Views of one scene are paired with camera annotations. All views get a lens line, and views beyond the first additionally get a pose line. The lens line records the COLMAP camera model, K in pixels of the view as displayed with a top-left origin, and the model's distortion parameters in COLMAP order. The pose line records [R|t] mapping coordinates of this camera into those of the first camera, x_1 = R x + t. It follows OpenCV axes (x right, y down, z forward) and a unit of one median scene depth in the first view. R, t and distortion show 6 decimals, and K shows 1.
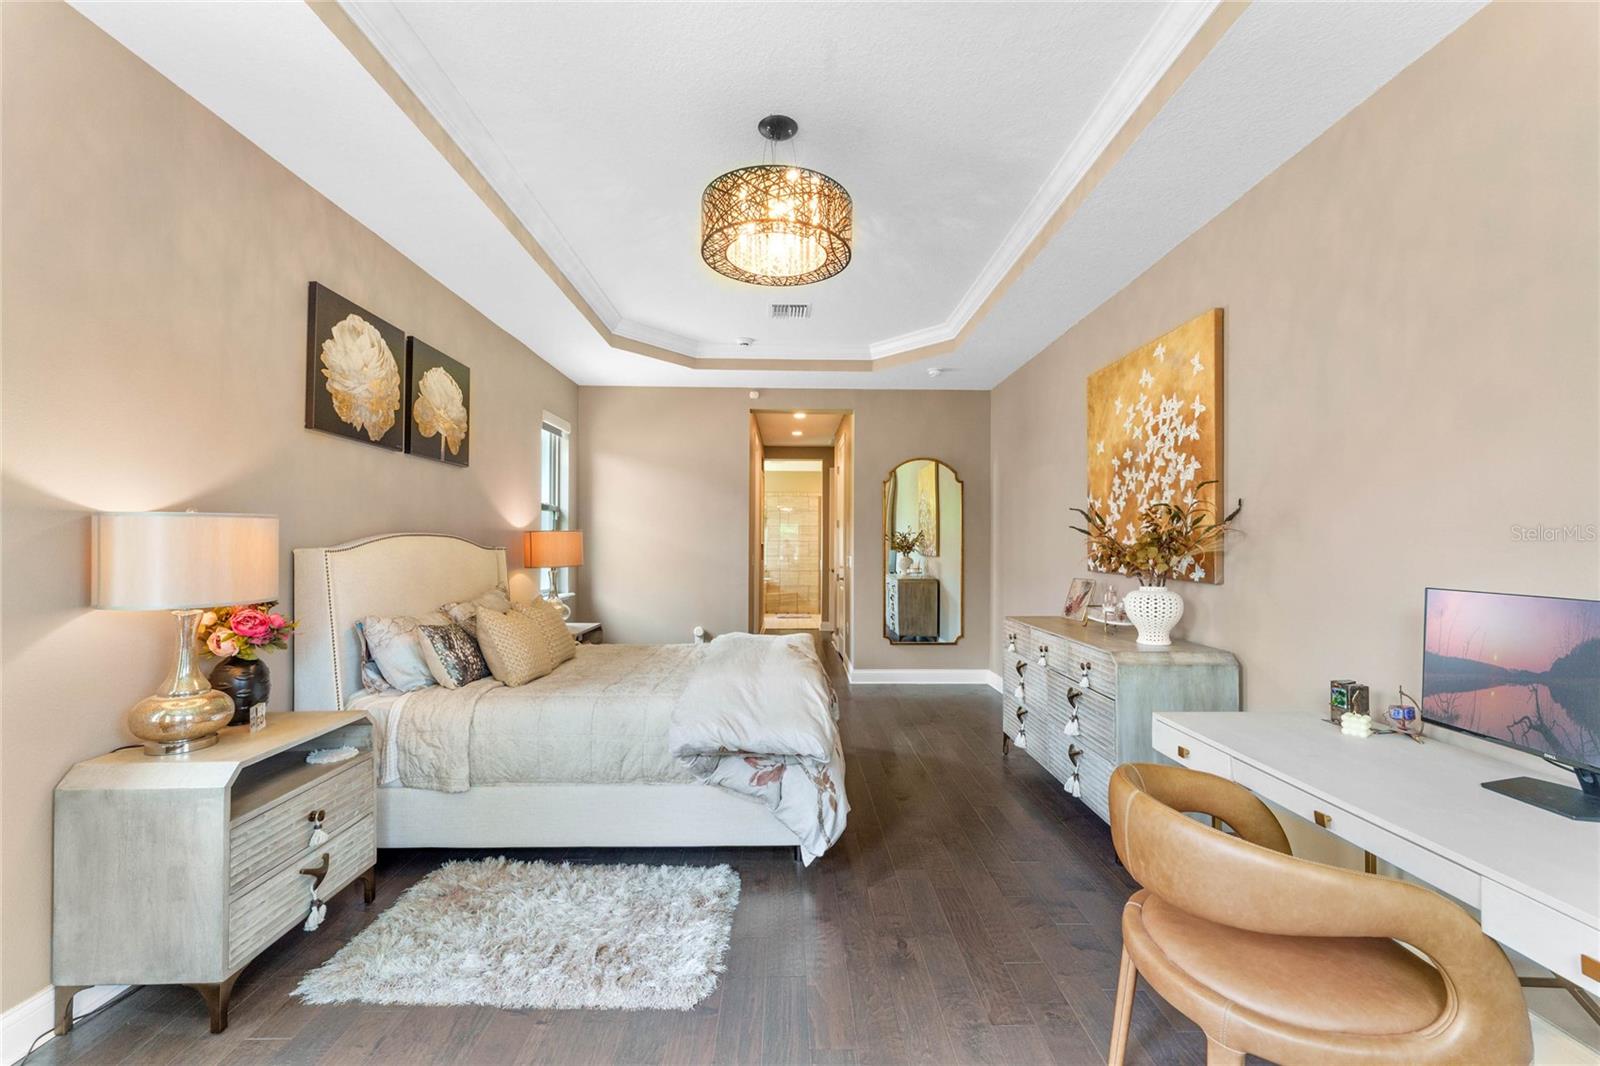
lens RADIAL K [[650.5, 0, 799.2], [0, 650.5, 538.0], [0, 0, 1]] dist [0.003306, -0.000137]
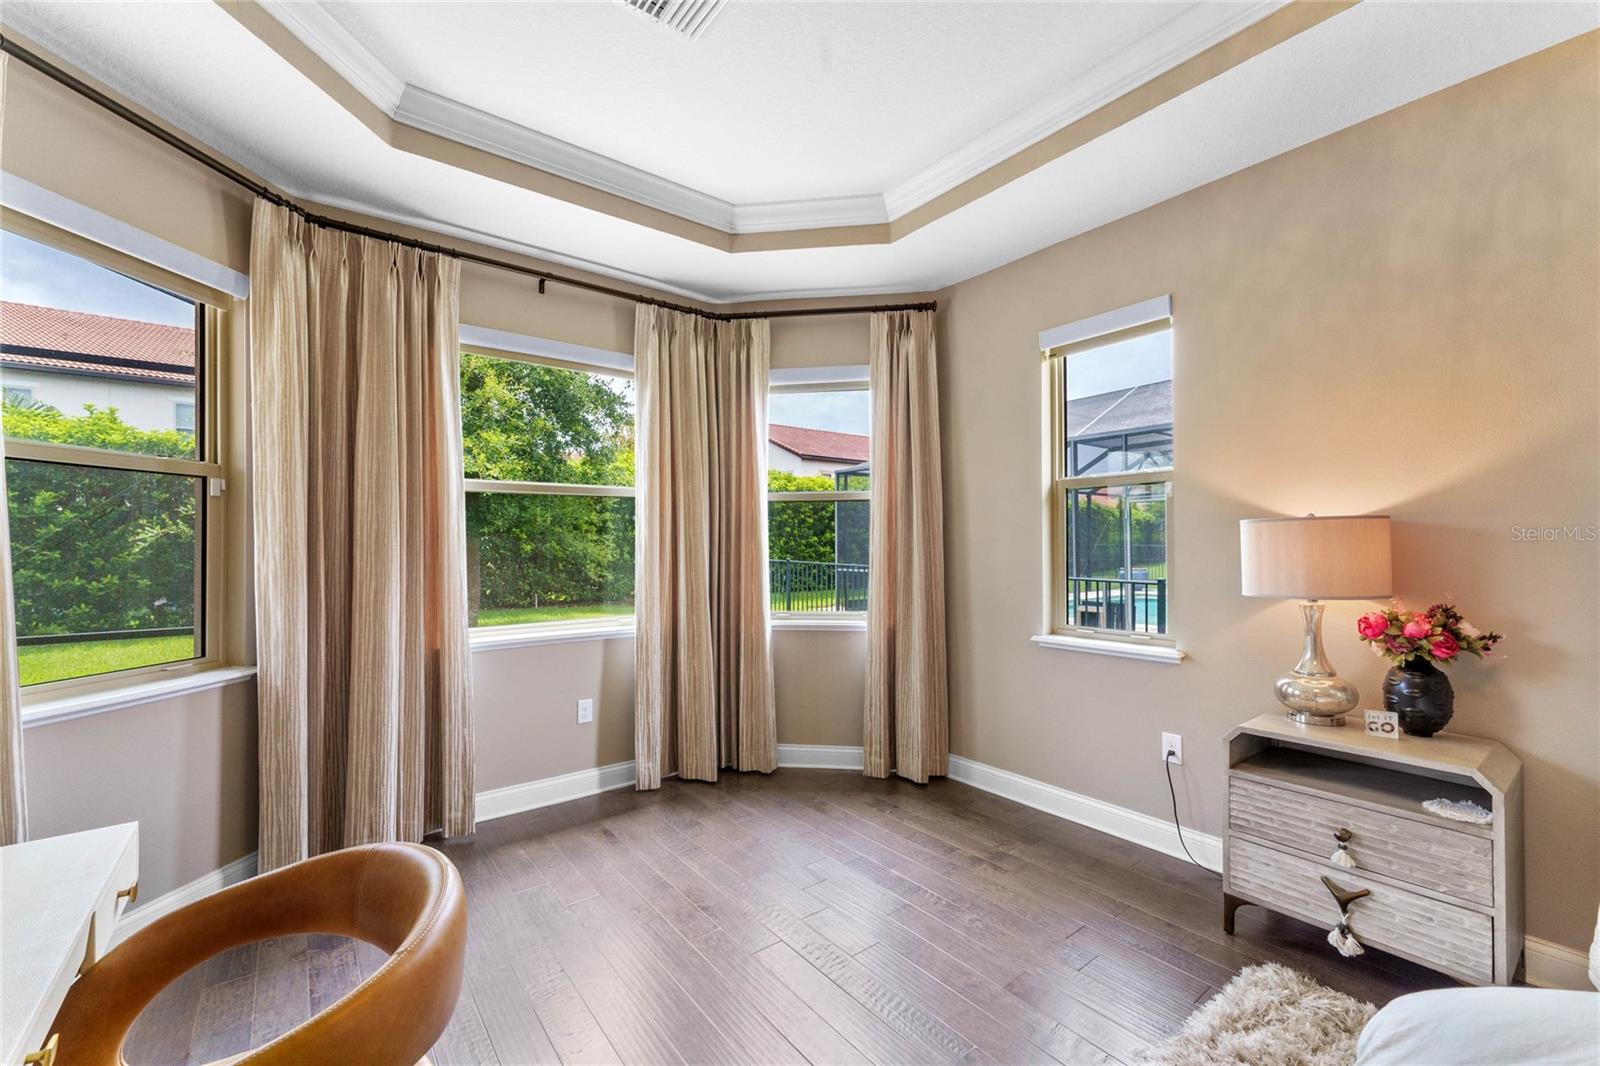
lens RADIAL K [[650.5, 0, 803.2], [0, 650.5, 542.9], [0, 0, 1]] dist [0.003306, -0.000137]
pose [[-0.803105, 0.000281, -0.595838, 0.337293], [0.007669, 0.999922, -0.009866, 0.006401], [0.595788, -0.012493, -0.803044, 0.984158]]
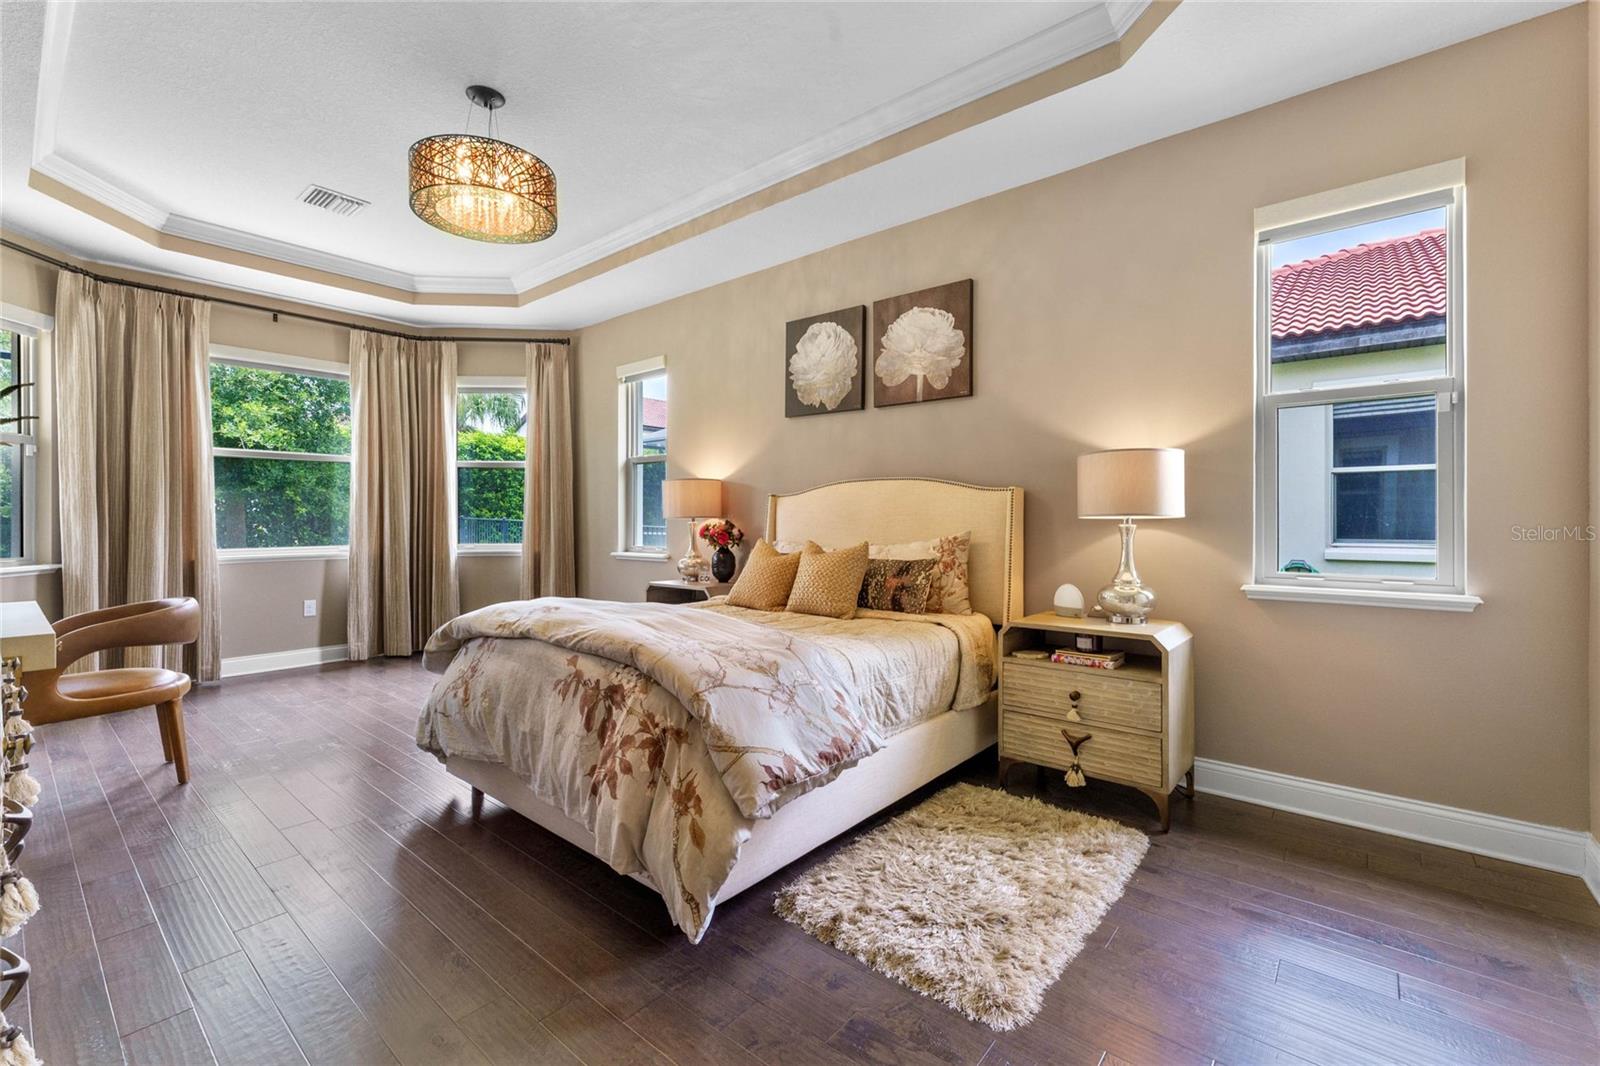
lens RADIAL K [[693.3, 0, 798.8], [0, 693.3, 523.1], [0, 0, 1]] dist [-0.002457, 0.001488]
pose [[-0.671743, 0.002461, -0.740780, 0.450191], [0.003749, 0.999993, -0.000078, 0.082016], [0.740775, -0.002829, -0.671748, 2.082472]]
